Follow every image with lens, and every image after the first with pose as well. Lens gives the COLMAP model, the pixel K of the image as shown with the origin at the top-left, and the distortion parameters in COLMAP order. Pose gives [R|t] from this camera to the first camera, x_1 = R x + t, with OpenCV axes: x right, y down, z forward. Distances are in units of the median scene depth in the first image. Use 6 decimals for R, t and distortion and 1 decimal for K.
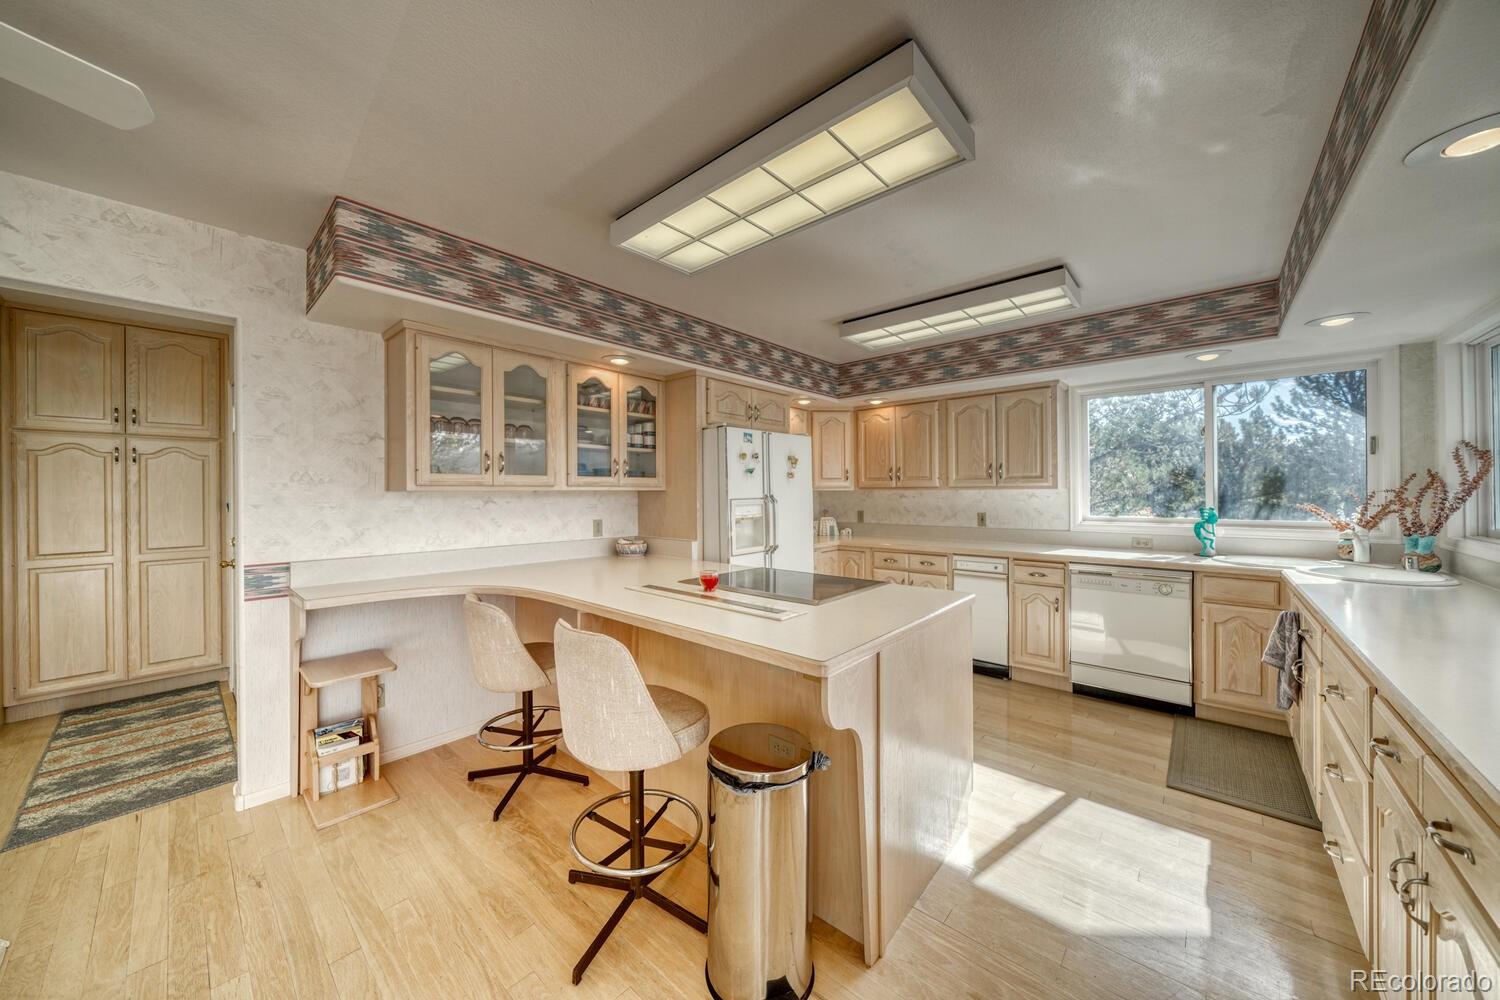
lens RADIAL K [[520.1, 0, 744.3], [0, 520.1, 493.8], [0, 0, 1]] dist [0.000416, 0.000048]
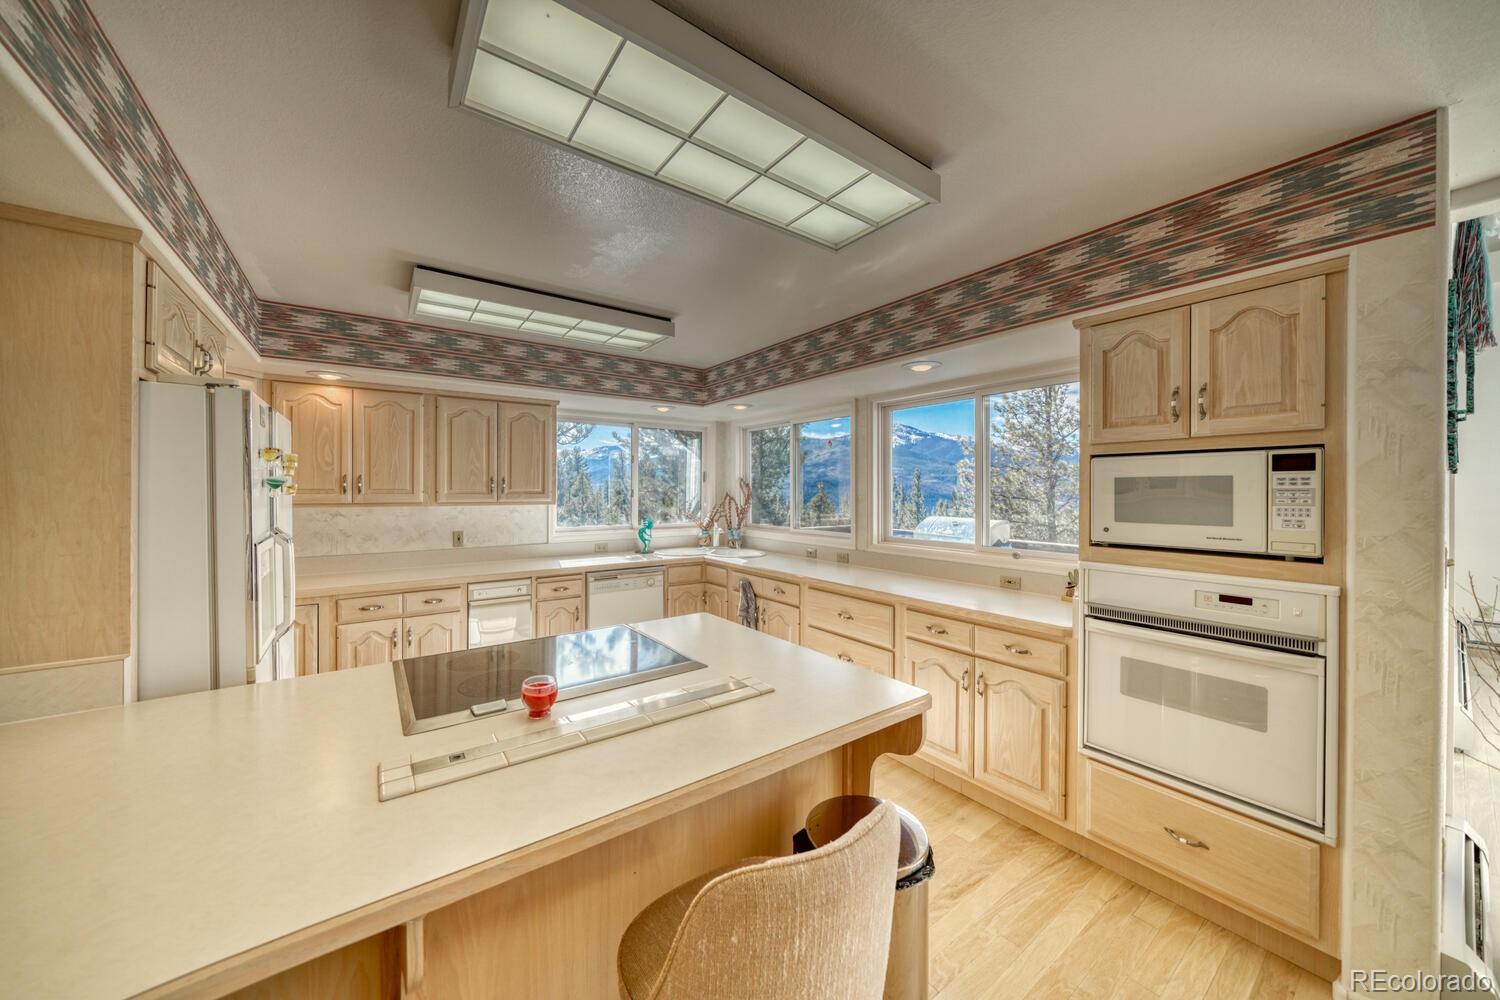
lens RADIAL K [[520.1, 0, 743.4], [0, 520.1, 495.1], [0, 0, 1]] dist [0.000416, 0.000048]
pose [[0.218495, -0.002703, 0.975834, -0.335669], [0.000285, 0.999996, 0.002706, -0.030590], [-0.975838, -0.000313, 0.218495, 0.393810]]
